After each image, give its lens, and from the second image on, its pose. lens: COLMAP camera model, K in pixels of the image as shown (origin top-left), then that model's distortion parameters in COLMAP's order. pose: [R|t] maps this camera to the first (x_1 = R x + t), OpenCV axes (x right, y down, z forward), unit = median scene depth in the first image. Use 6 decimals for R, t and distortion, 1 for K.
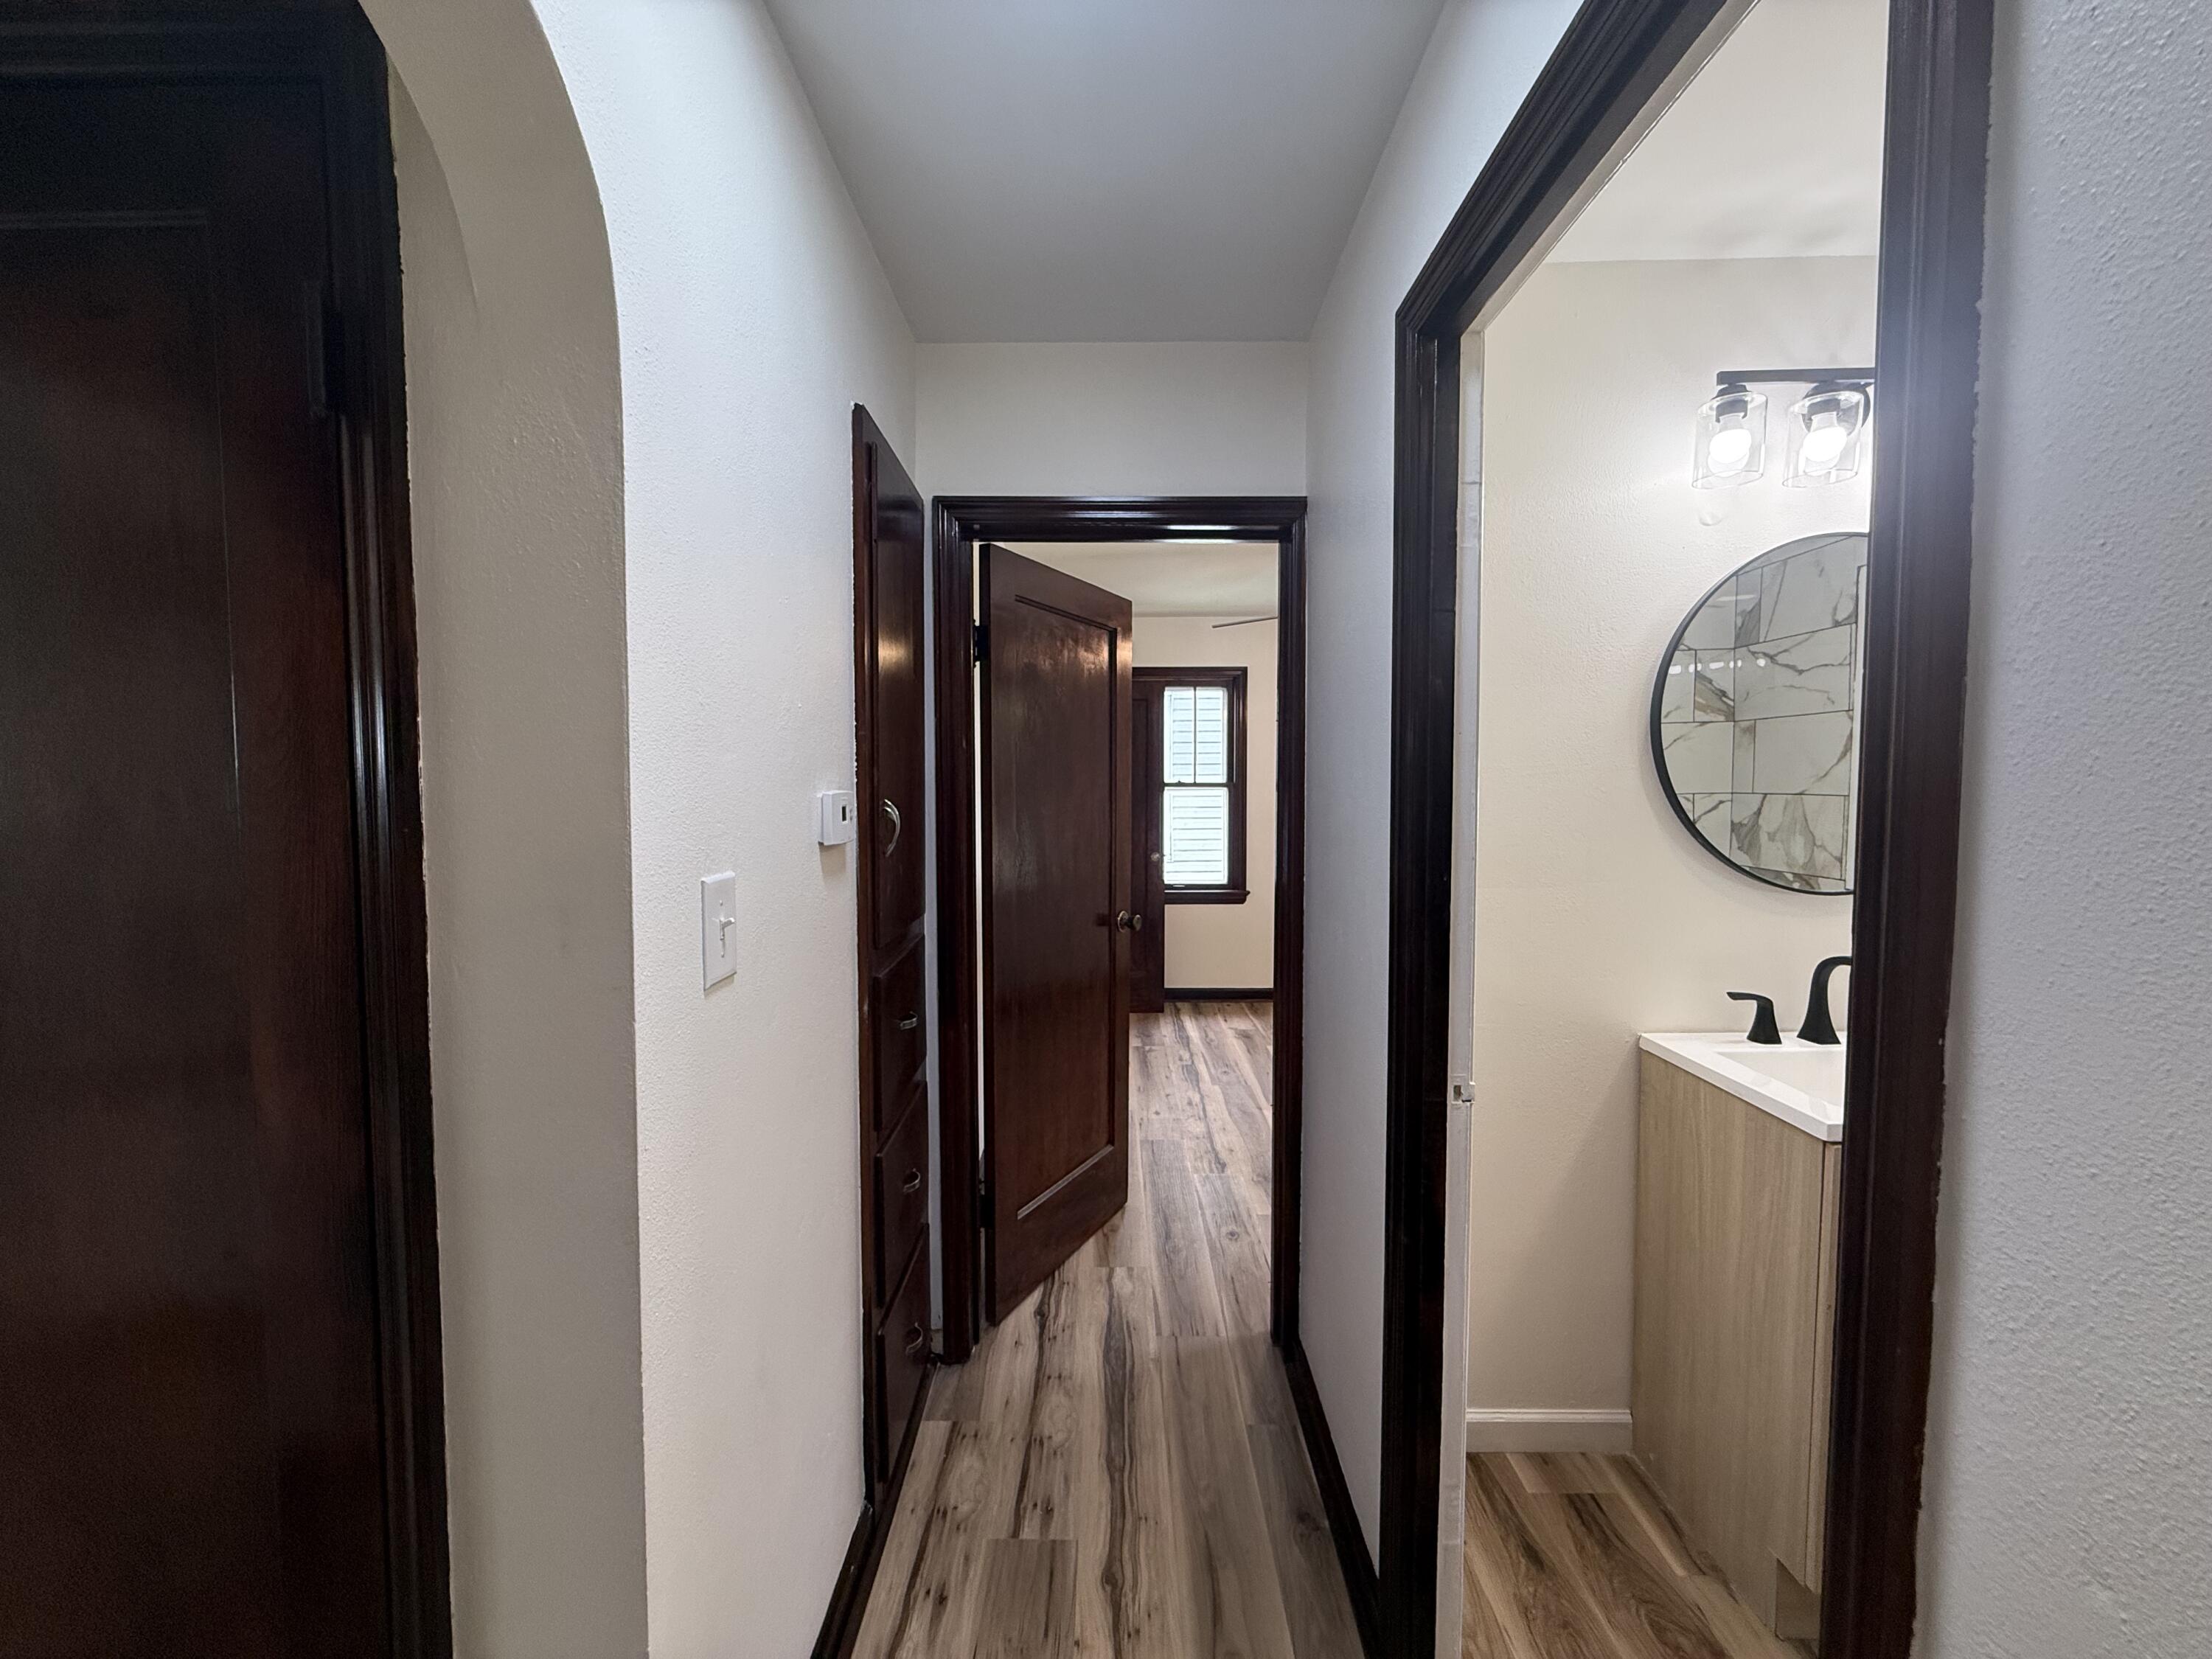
lens RADIAL K [[876.7, 0, 1088.7], [0, 876.7, 820.9], [0, 0, 1]] dist [0.000695, -0.000290]
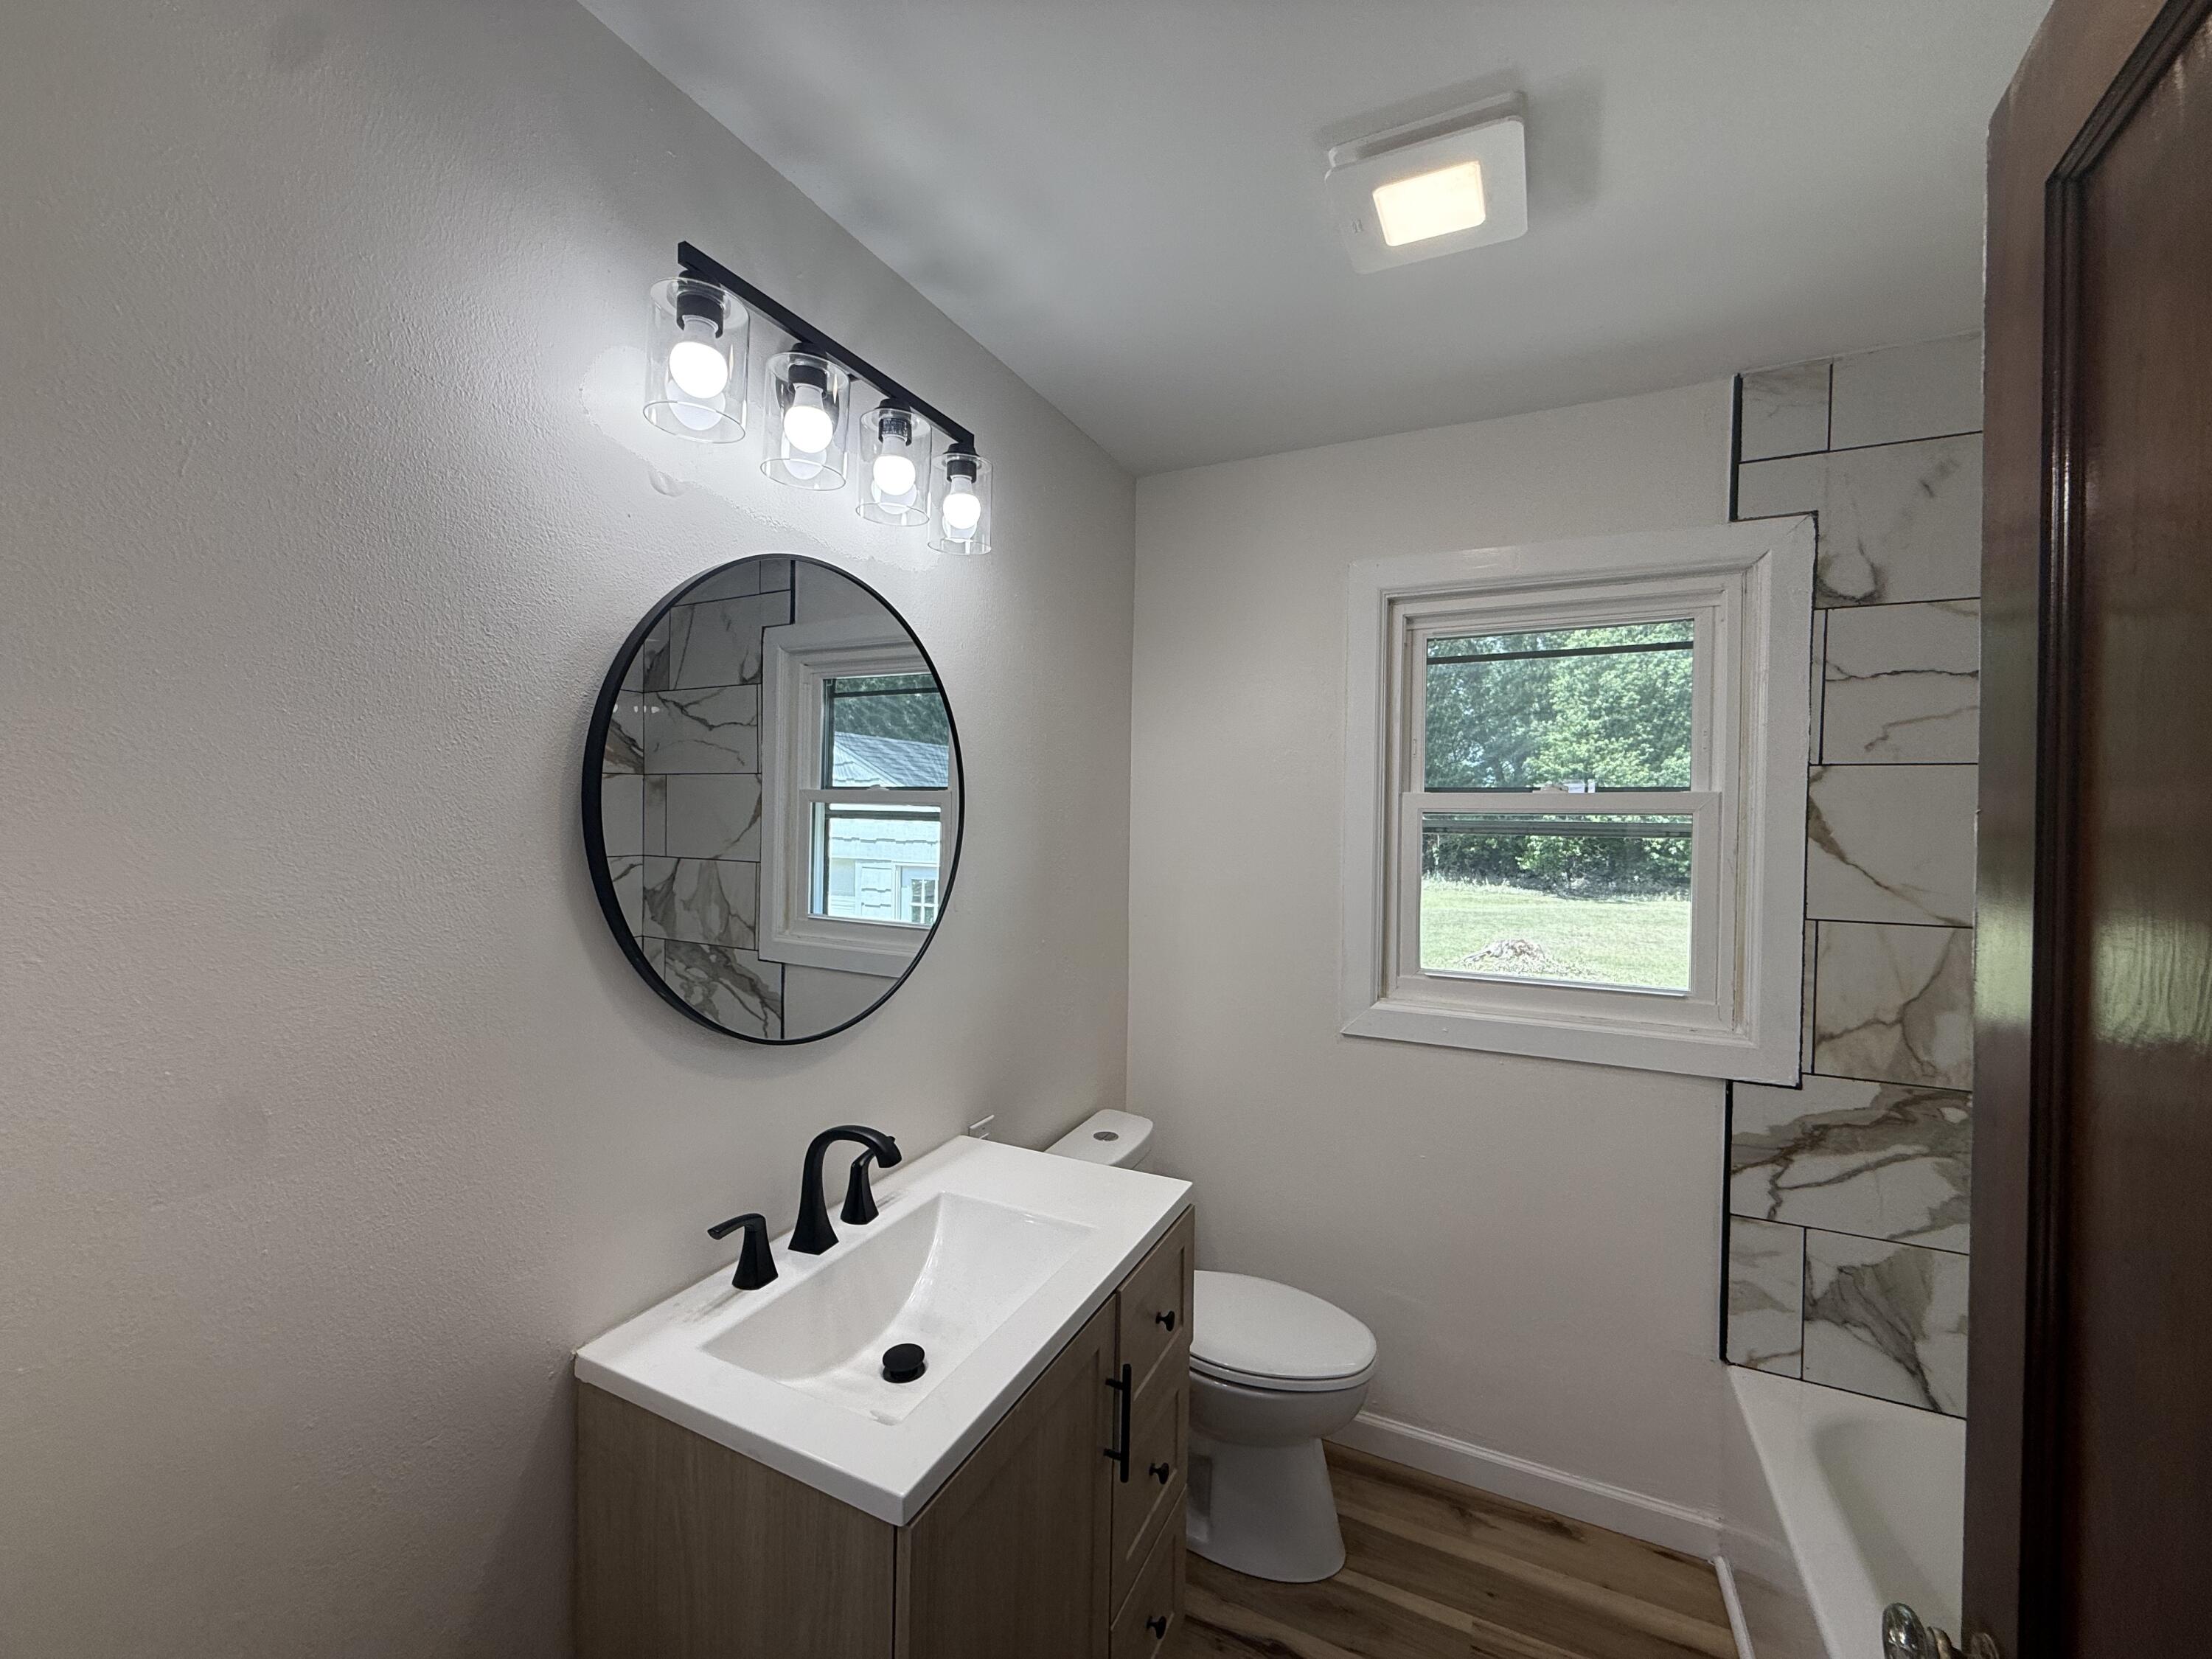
lens RADIAL K [[876.7, 0, 1107.5], [0, 876.7, 834.8], [0, 0, 1]] dist [0.000695, -0.000290]
pose [[0.410696, -0.007790, 0.911739, 0.137569], [0.025157, 0.999680, -0.002791, -0.043267], [-0.911425, 0.024083, 0.410761, 0.239821]]
